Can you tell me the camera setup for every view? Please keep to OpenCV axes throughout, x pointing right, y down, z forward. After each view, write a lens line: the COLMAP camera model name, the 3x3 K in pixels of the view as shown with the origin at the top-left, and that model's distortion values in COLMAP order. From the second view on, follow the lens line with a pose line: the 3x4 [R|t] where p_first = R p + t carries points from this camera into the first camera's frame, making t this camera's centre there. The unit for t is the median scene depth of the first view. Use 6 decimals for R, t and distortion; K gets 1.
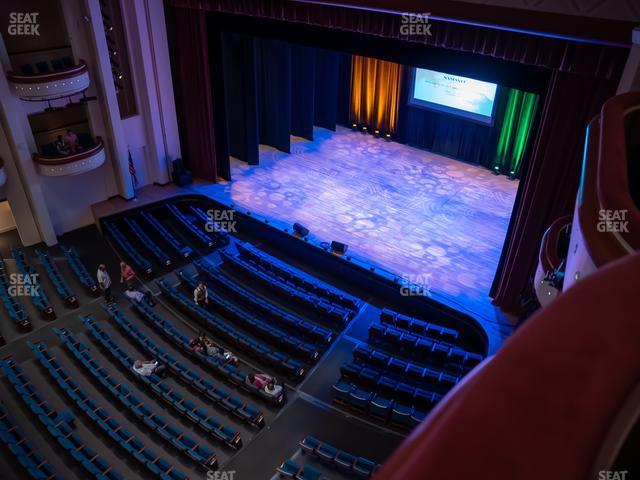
lens RADIAL K [[492.8, 0, 324.8], [0, 492.8, 241.2], [0, 0, 1]] dist [-0.171264, 0.121548]
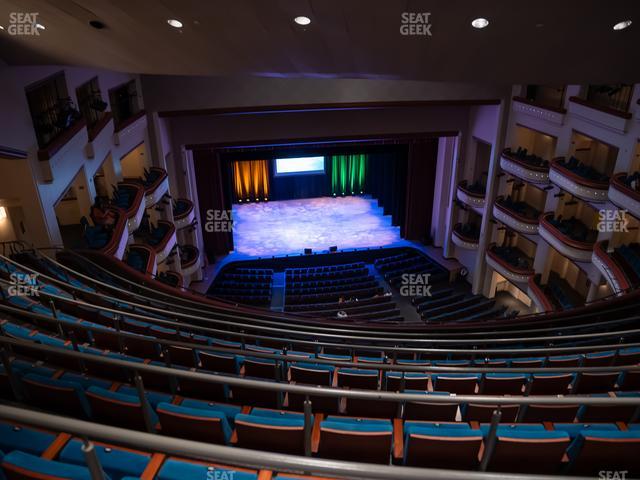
lens RADIAL K [[492.8, 0, 324.8], [0, 492.8, 241.2], [0, 0, 1]] dist [-0.171264, 0.121548]
pose [[0.680272, -0.350979, 0.643462, -1.057636], [0.423897, 0.904579, 0.045260, -0.100382], [-0.597947, 0.241973, 0.764139, -0.425281]]
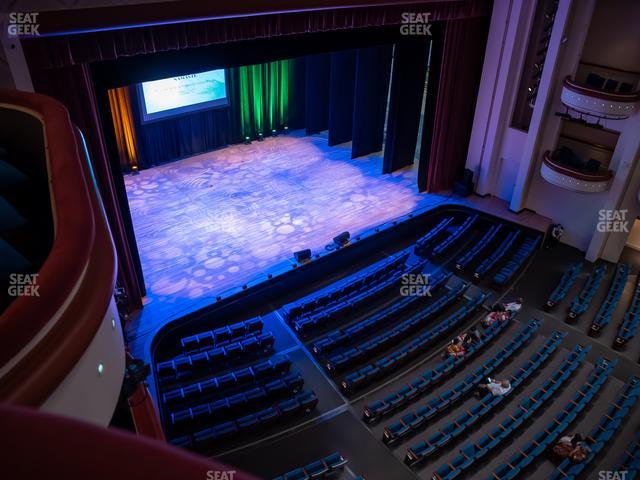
lens RADIAL K [[492.8, 0, 324.8], [0, 492.8, 241.2], [0, 0, 1]] dist [-0.171264, 0.121548]
pose [[0.248844, -0.549110, 0.797844, -0.674111], [0.517550, 0.771674, 0.369677, -0.321004], [-0.818669, 0.320932, 0.476218, 0.452602]]
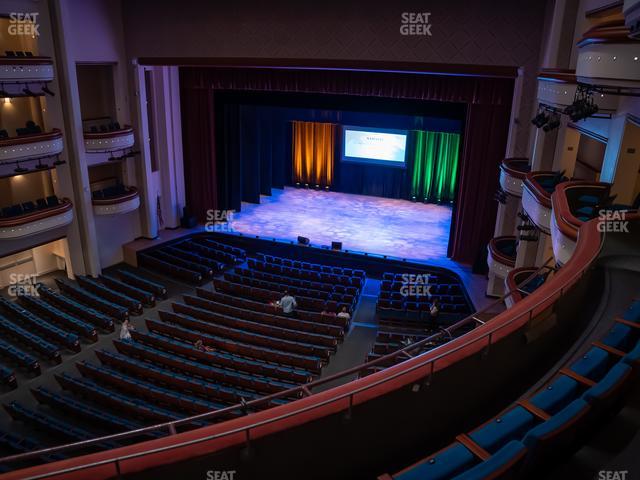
lens RADIAL K [[492.8, 0, 324.8], [0, 492.8, 241.2], [0, 0, 1]] dist [-0.171264, 0.121548]
pose [[0.953041, -0.105008, 0.284053, -0.331208], [0.164278, 0.967226, -0.193615, 0.220228], [-0.254412, 0.231187, 0.939056, -0.248078]]
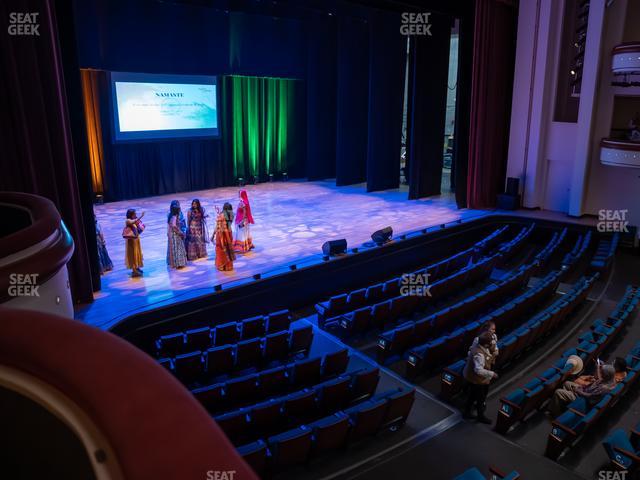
lens RADIAL K [[491.8, 0, 359.9], [0, 491.8, 239.7], [0, 0, 1]] dist [-0.168685, 0.118694]
pose [[0.115870, -0.287214, 0.950833, -0.588001], [0.531588, 0.826575, 0.184899, -0.119333], [-0.839040, 0.484027, 0.248455, 0.706525]]
